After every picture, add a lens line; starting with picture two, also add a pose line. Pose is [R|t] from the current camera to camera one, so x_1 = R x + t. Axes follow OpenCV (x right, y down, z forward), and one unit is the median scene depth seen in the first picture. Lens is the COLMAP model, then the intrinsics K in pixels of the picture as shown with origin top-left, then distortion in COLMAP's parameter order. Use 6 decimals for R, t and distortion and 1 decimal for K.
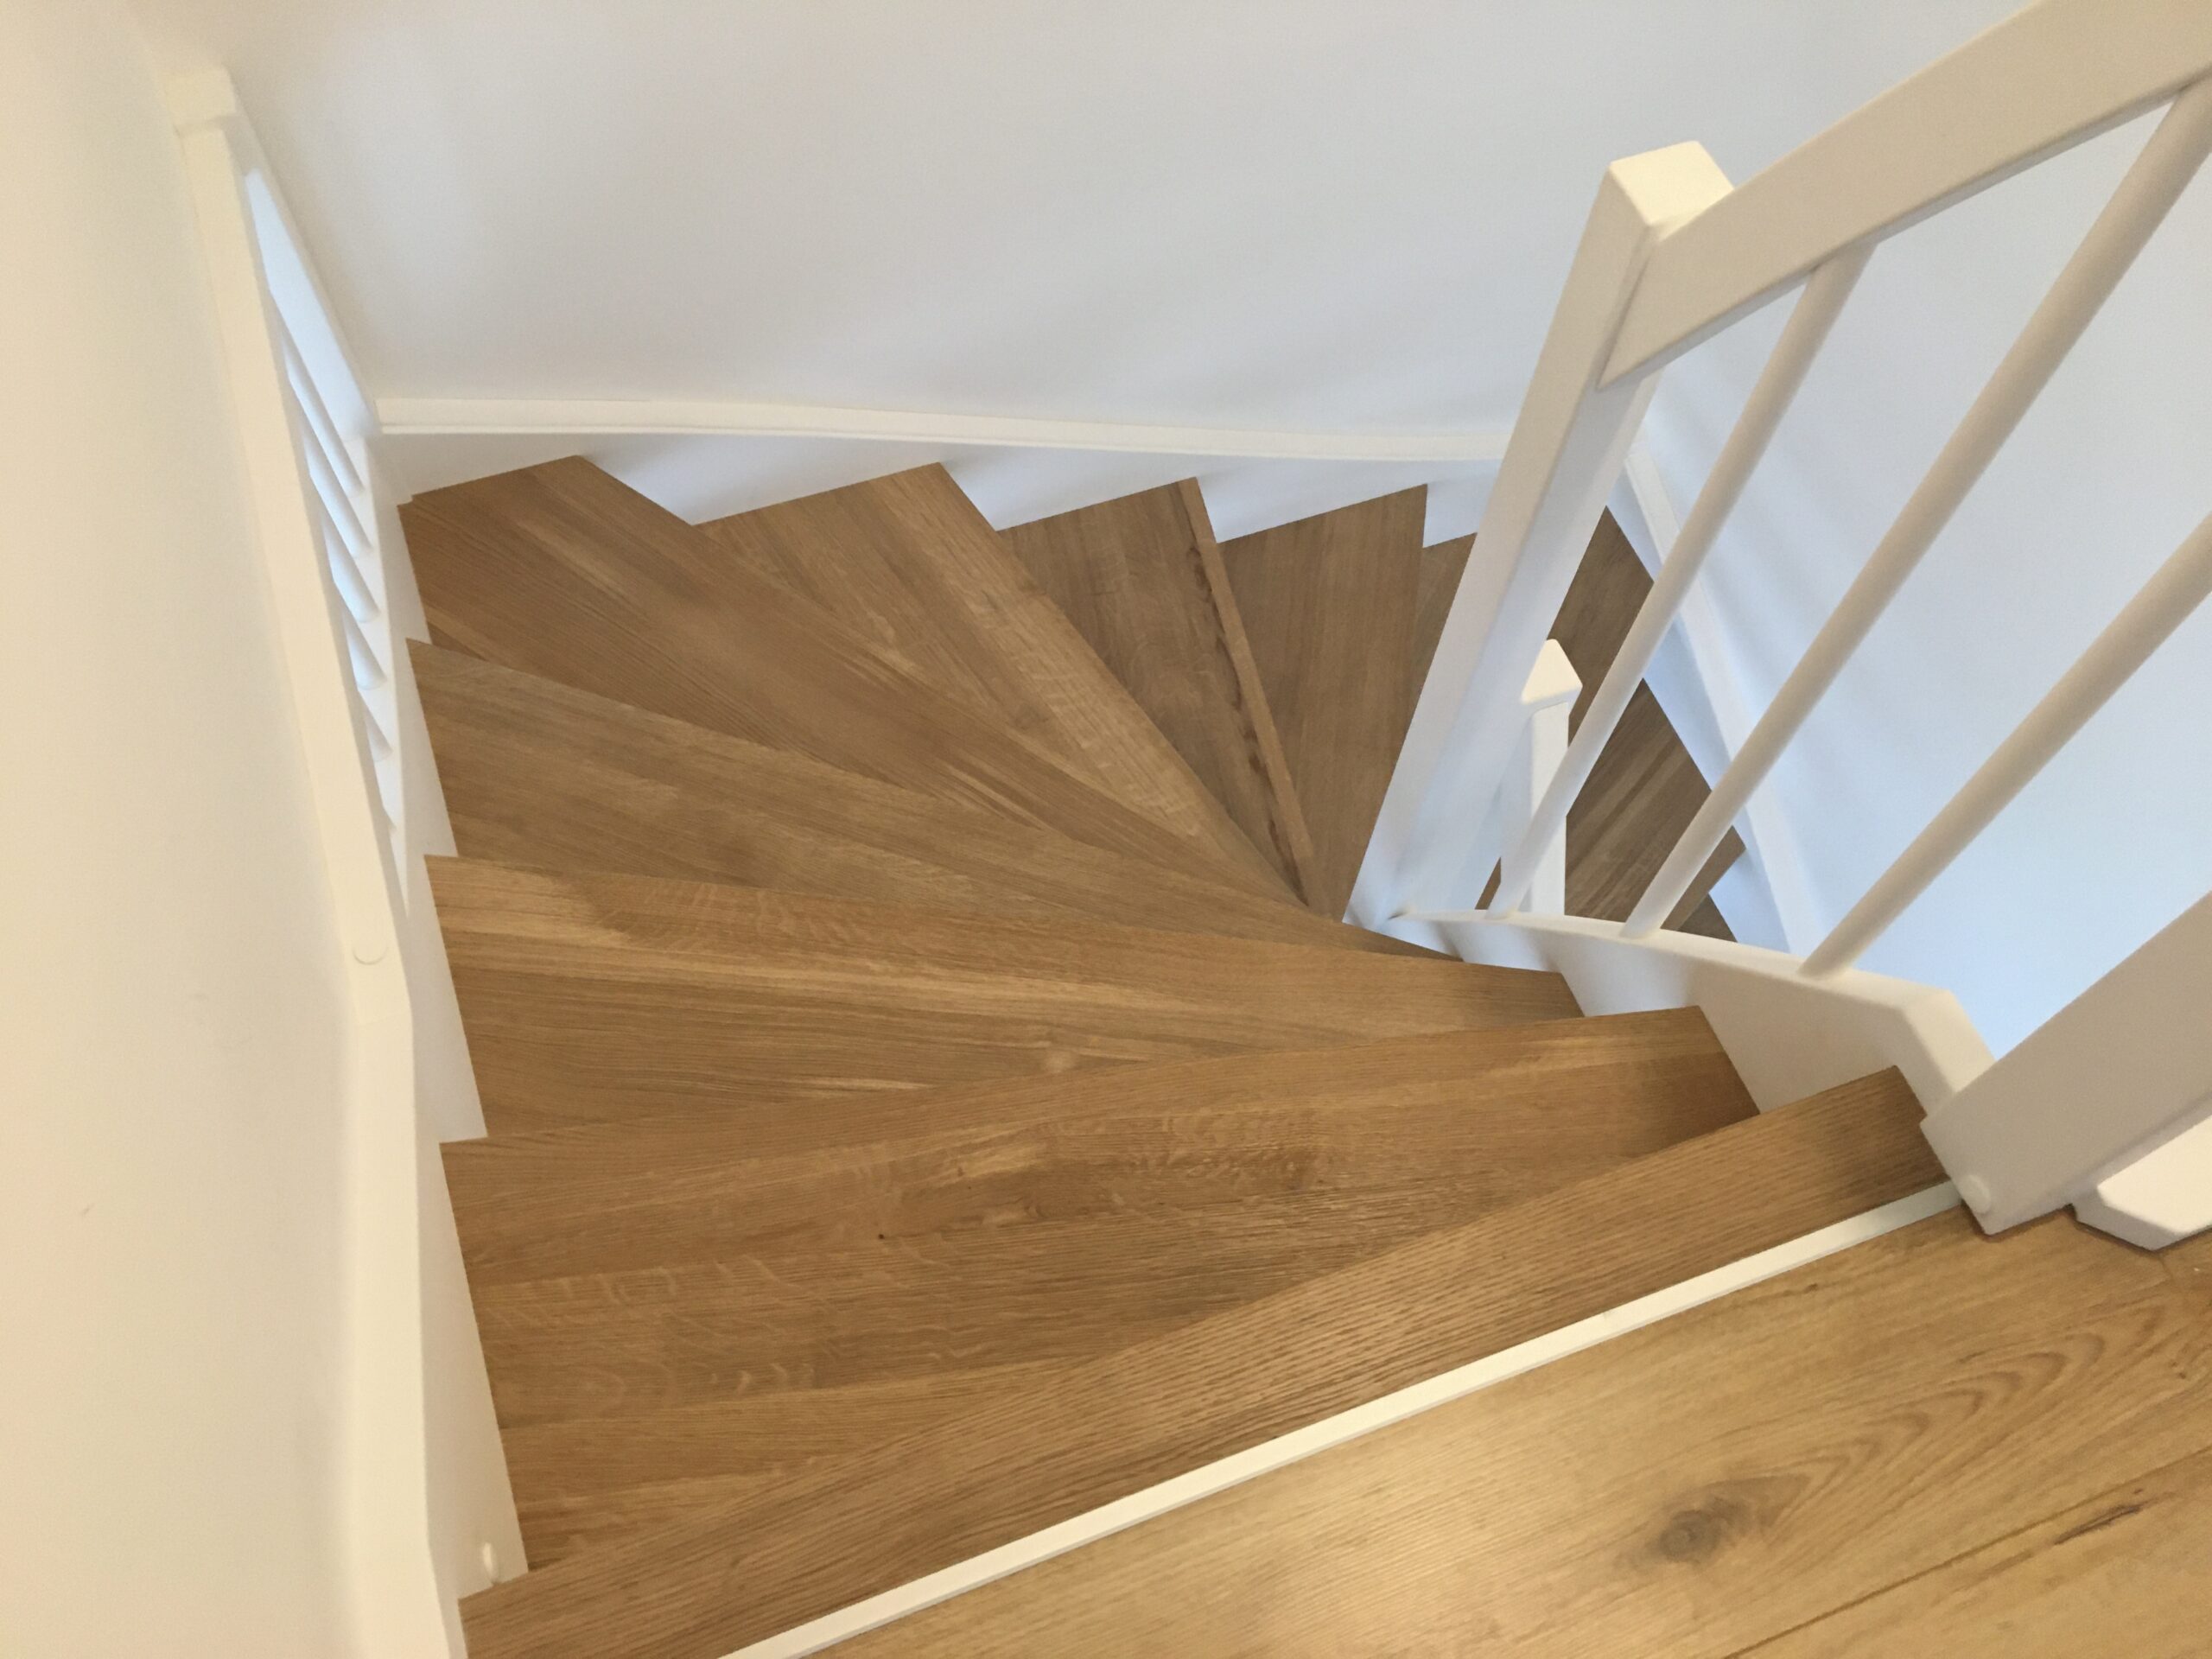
lens RADIAL K [[1811.8, 0, 1106.0], [0, 1811.8, 829.5], [0, 0, 1]] dist [0.093900, -0.002161]
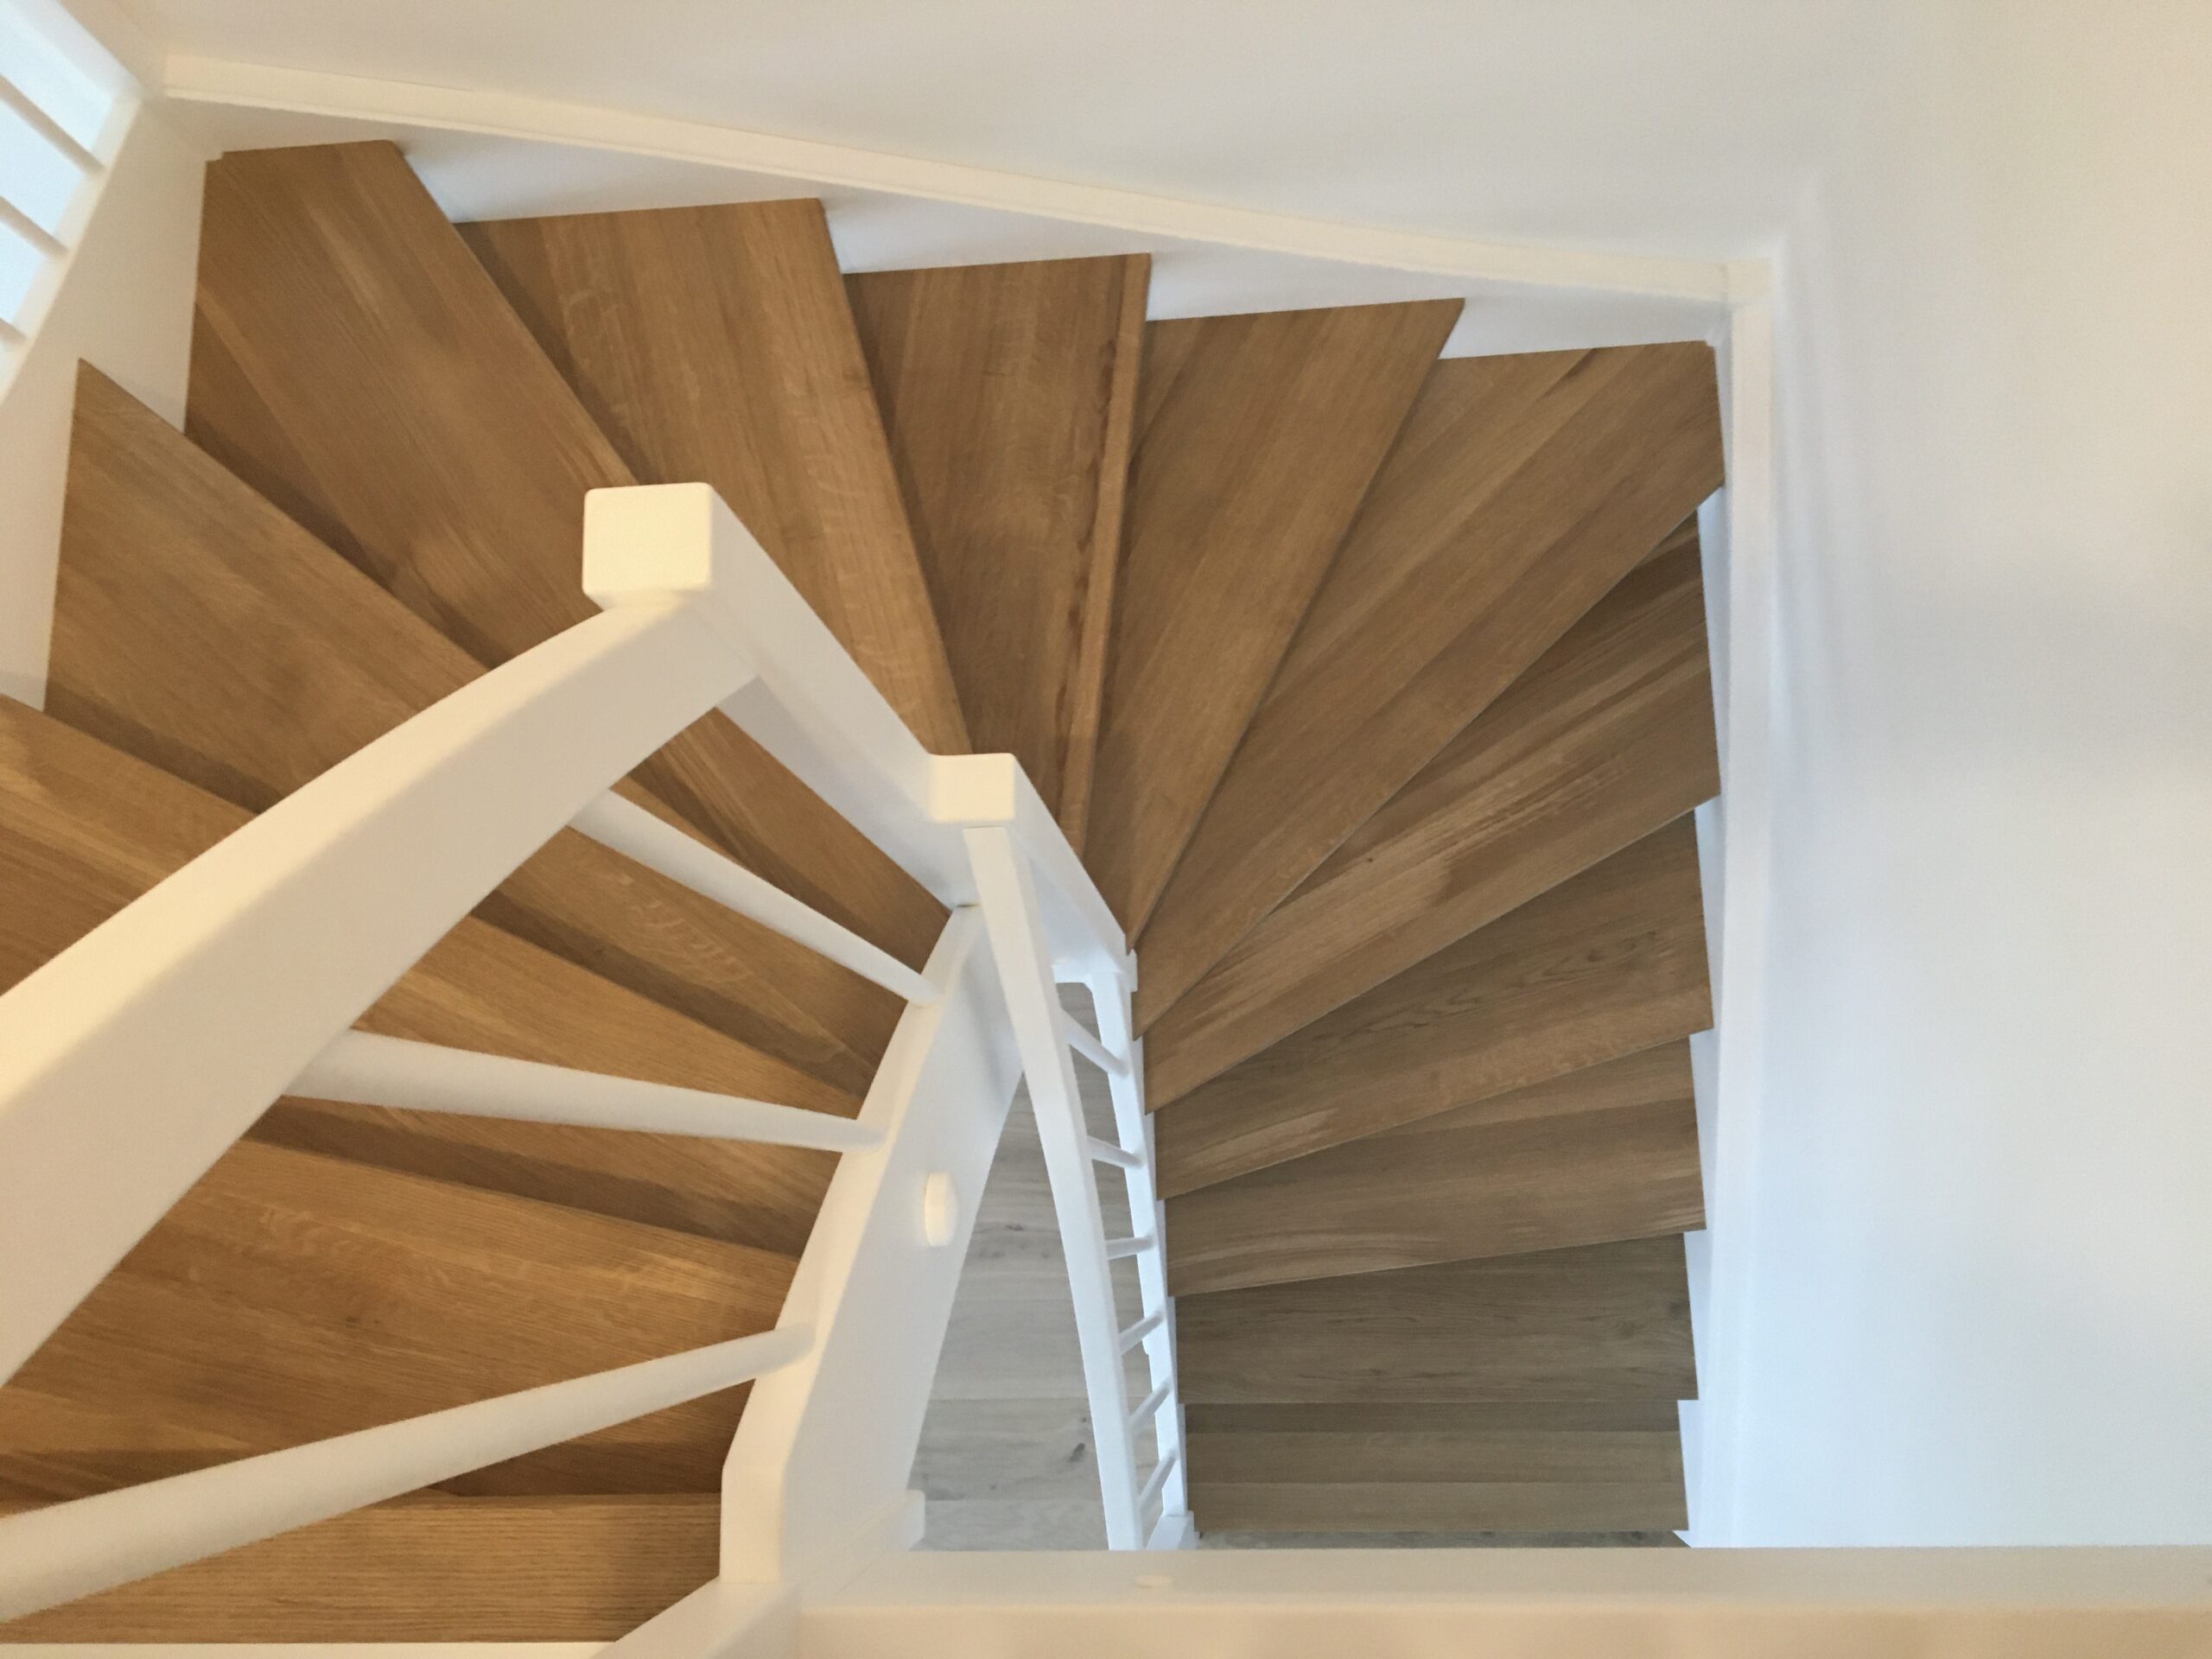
lens RADIAL K [[1800.5, 0, 1106.0], [0, 1800.5, 829.5], [0, 0, 1]] dist [0.104254, -0.132718]
pose [[0.933555, 0.298886, -0.197842, 0.333372], [-0.223419, 0.916849, 0.330866, -0.261892], [0.280283, -0.264679, 0.922706, 0.136273]]
